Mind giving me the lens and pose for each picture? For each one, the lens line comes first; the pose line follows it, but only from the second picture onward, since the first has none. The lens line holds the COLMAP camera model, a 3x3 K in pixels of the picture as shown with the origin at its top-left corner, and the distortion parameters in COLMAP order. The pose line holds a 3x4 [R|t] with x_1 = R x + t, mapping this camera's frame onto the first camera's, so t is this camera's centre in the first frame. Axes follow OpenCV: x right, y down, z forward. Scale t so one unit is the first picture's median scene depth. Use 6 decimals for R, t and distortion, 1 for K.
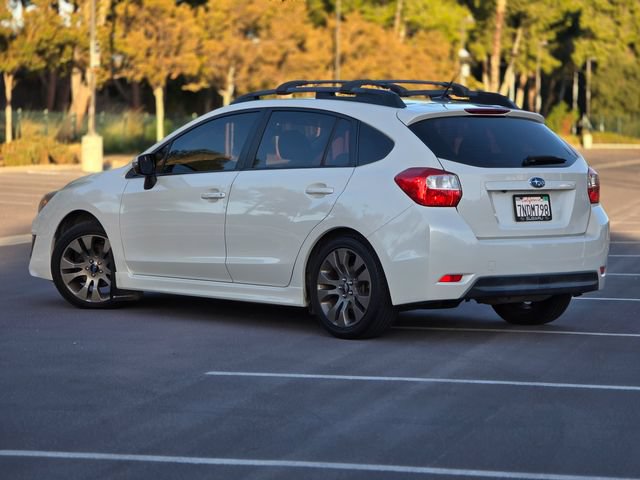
lens RADIAL K [[2127.7, 0, 323.0], [0, 2127.7, 240.1], [0, 0, 1]] dist [0.195629, 0.845838]
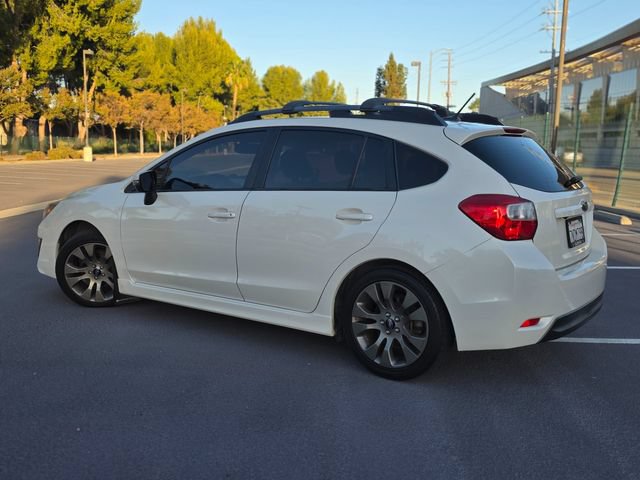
lens RADIAL K [[663.2, 0, 319.1], [0, 663.2, 240.0], [0, 0, 1]] dist [0.087013, -0.123020]
pose [[0.975266, -0.027728, 0.219290, -0.074695], [0.007942, 0.995856, 0.090601, -0.036693], [-0.220893, -0.086619, 0.971444, 0.677064]]
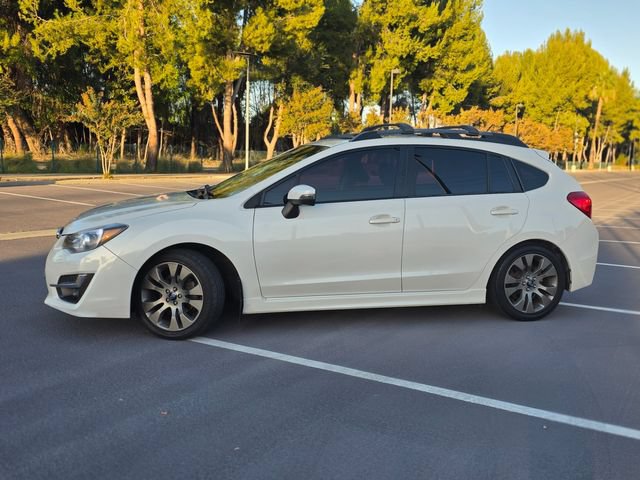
lens RADIAL K [[655.7, 0, 326.6], [0, 655.7, 239.8], [0, 0, 1]] dist [0.050410, -0.008420]
pose [[0.948800, 0.050246, -0.311856, 0.245956], [-0.029585, 0.997063, 0.070638, -0.044707], [0.314489, -0.057795, 0.947500, 0.884113]]
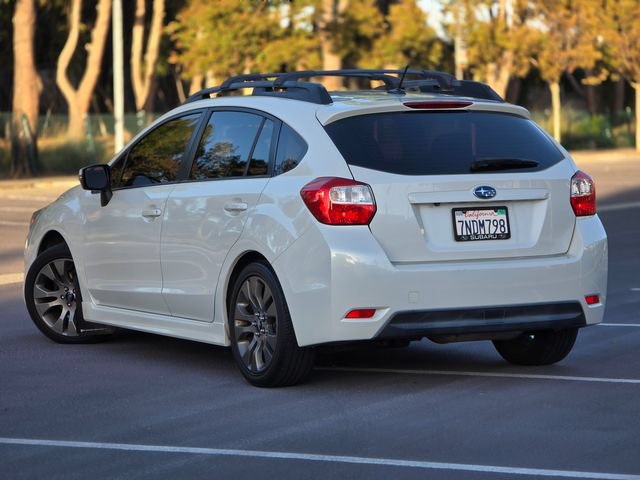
lens RADIAL K [[2127.7, 0, 323.0], [0, 2127.7, 240.1], [0, 0, 1]] dist [0.195629, 0.845838]
pose [[0.971574, -0.014085, -0.236316, 0.212819], [0.014441, 0.999896, -0.000221, -0.008952], [0.236295, -0.003198, 0.971676, 0.189322]]
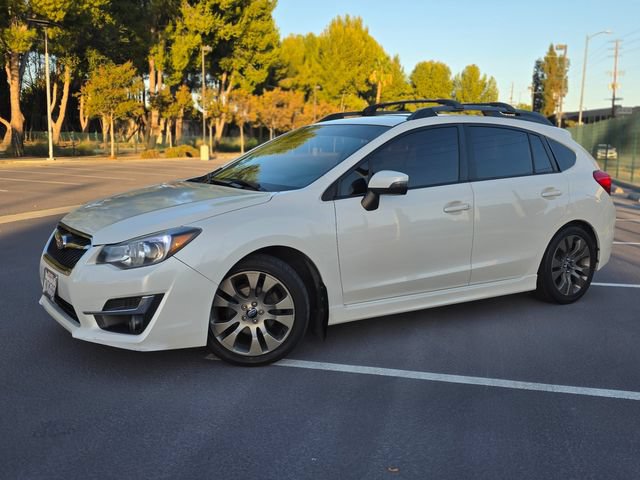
lens RADIAL K [[653.4, 0, 320.0], [0, 653.4, 240.0], [0, 0, 1]] dist [0.106330, -0.173306]
pose [[0.999980, 0.002051, -0.005916, 0.099444], [-0.001484, 0.995537, 0.094365, -0.045474], [0.006083, -0.094354, 0.995520, 0.909554]]
